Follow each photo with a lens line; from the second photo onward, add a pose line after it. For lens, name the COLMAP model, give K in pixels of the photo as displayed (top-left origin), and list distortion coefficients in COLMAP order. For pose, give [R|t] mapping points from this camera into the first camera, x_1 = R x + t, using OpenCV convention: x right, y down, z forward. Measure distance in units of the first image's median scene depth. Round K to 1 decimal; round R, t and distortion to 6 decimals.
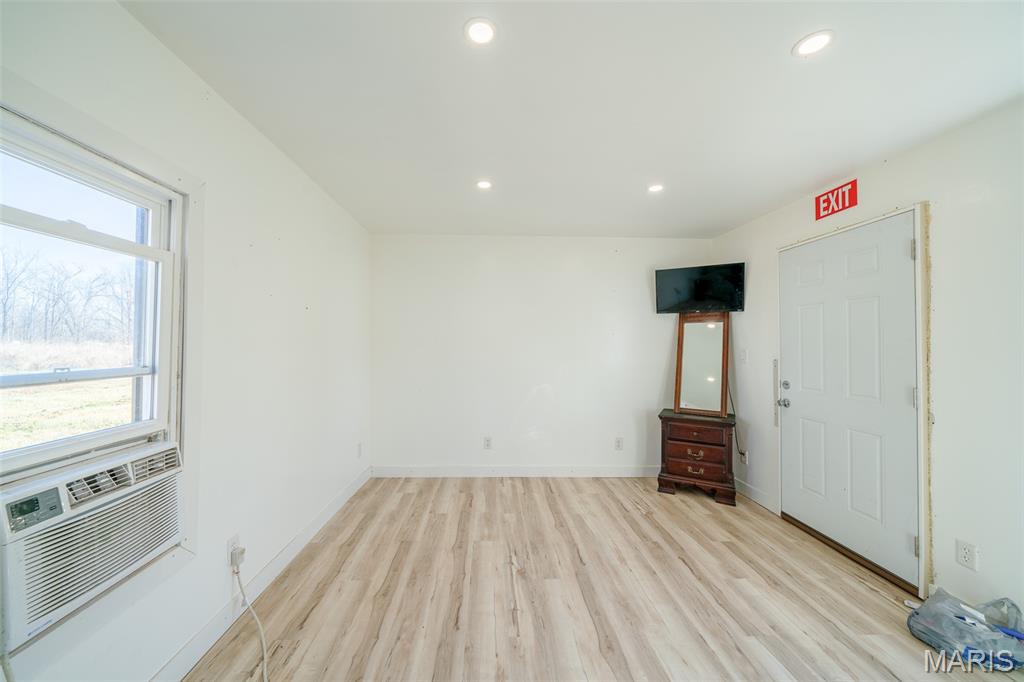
lens RADIAL K [[354.8, 0, 508.9], [0, 354.8, 339.4], [0, 0, 1]] dist [0.000049, 0.000003]
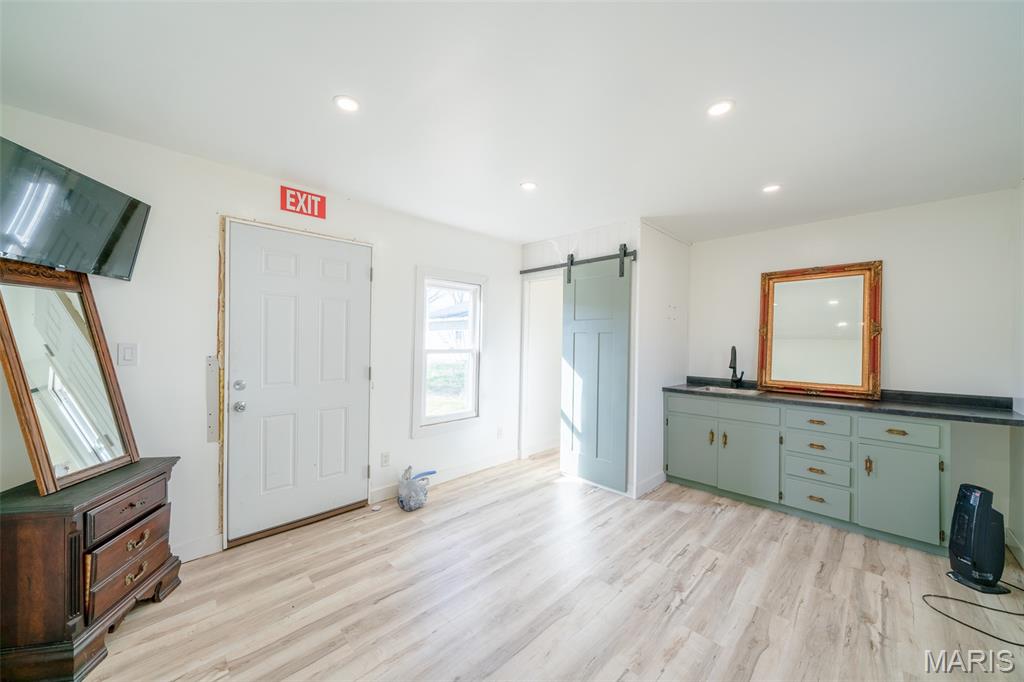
lens RADIAL K [[354.8, 0, 505.5], [0, 354.8, 340.9], [0, 0, 1]] dist [0.000049, 0.000003]
pose [[-0.633540, -0.021387, 0.773414, -0.306977], [-0.029795, 0.999551, 0.003234, 0.002981], [-0.773136, -0.020995, -0.633893, 1.228739]]
